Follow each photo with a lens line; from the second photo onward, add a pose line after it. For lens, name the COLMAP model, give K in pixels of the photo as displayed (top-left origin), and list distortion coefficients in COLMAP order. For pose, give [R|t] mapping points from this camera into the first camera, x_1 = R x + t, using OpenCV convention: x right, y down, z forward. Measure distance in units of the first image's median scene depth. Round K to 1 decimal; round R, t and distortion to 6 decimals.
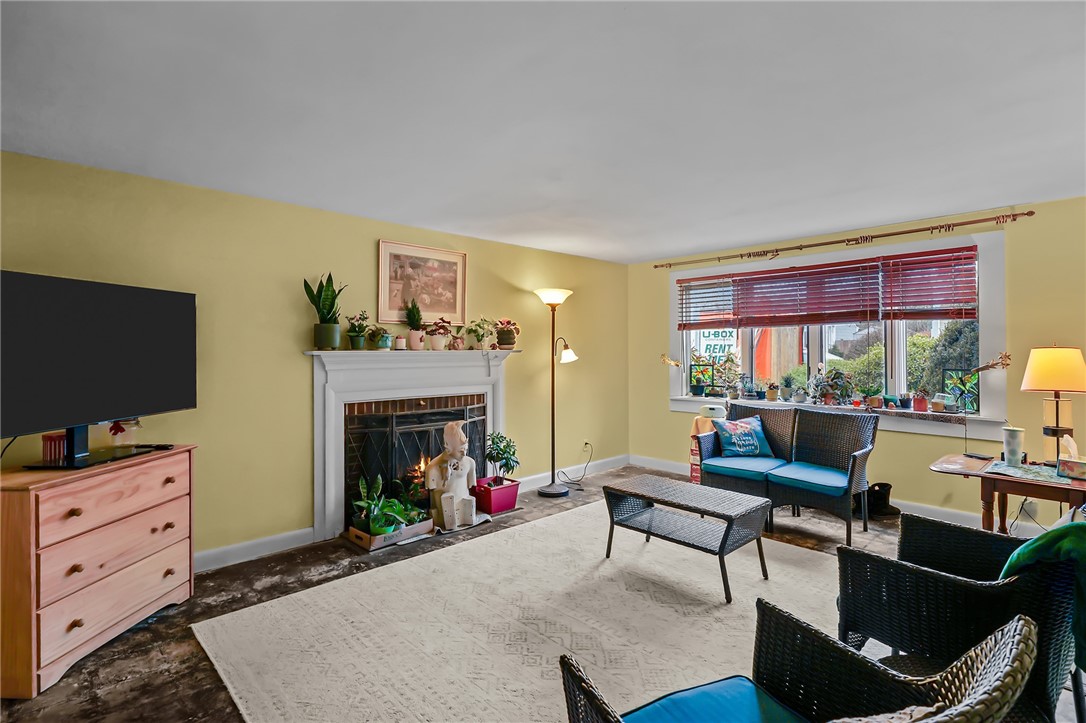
lens RADIAL K [[524.4, 0, 544.0], [0, 524.4, 347.5], [0, 0, 1]] dist [0.002606, -0.001768]
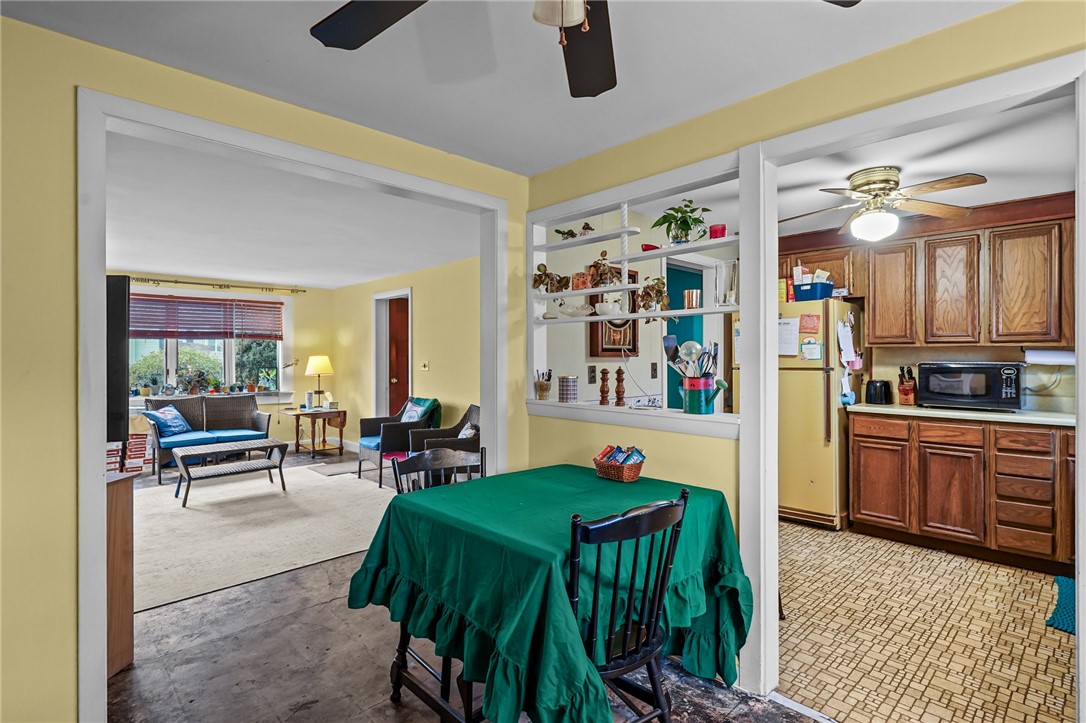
lens RADIAL K [[515.4, 0, 540.6], [0, 515.4, 356.2], [0, 0, 1]] dist [-0.004555, 0.000275]
pose [[-0.009595, 0.002049, 0.999952, -1.024809], [-0.004568, 0.999987, -0.002092, 0.002979], [-0.999944, -0.004588, -0.009586, 0.068268]]
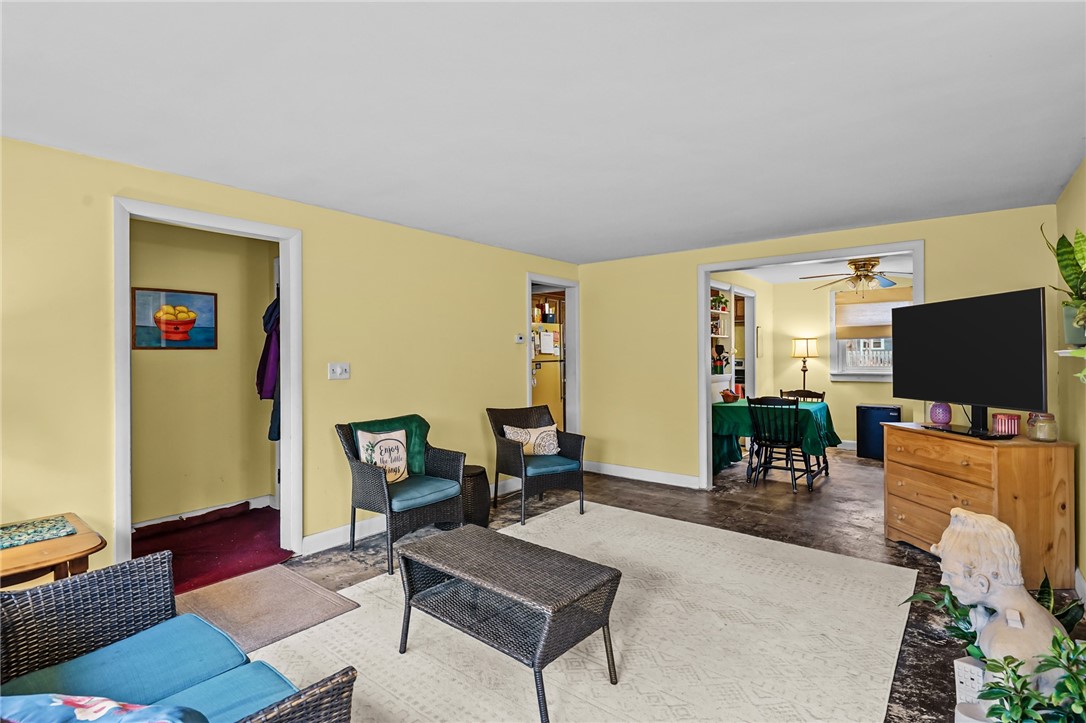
lens RADIAL K [[535.0, 0, 538.2], [0, 535.0, 359.1], [0, 0, 1]] dist [0.001598, -0.000205]
pose [[-0.992626, 0.008377, -0.120926, 0.235688], [0.007722, 0.999953, 0.005887, 0.006755], [0.120969, 0.004910, -0.992644, 1.351798]]
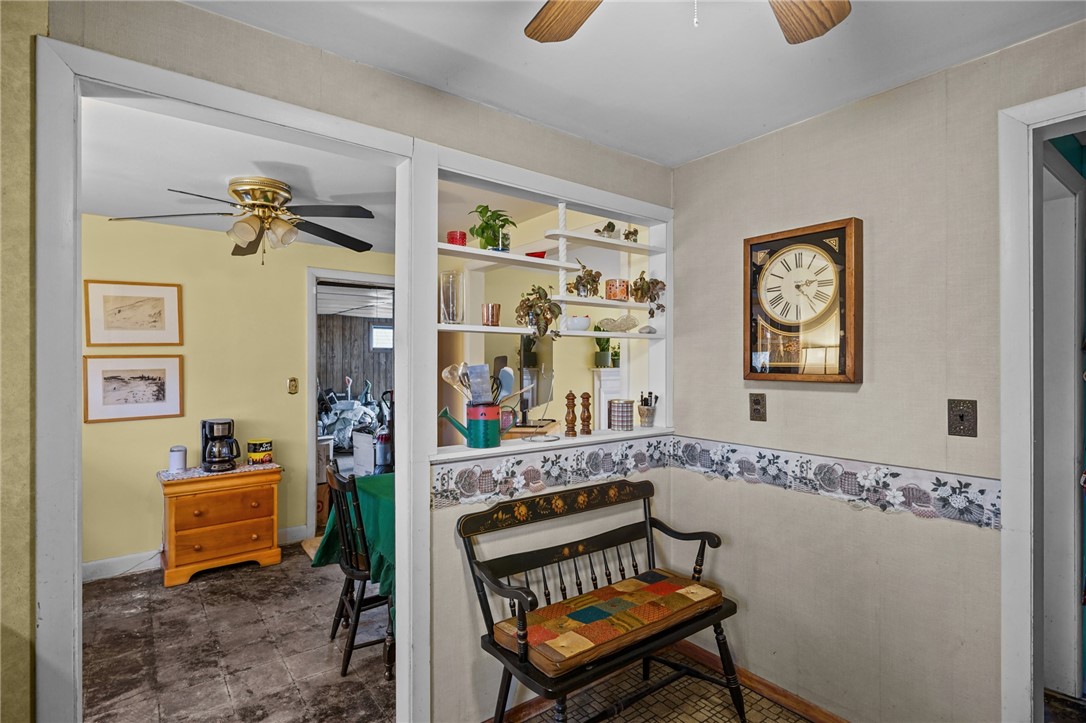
lens RADIAL K [[535.0, 0, 538.2], [0, 535.0, 359.1], [0, 0, 1]] dist [0.001598, -0.000205]
pose [[0.991969, 0.001959, -0.126468, -0.360808], [-0.001954, 0.999998, 0.000165, -0.019406], [0.126468, 0.000083, 0.991971, -0.607082]]
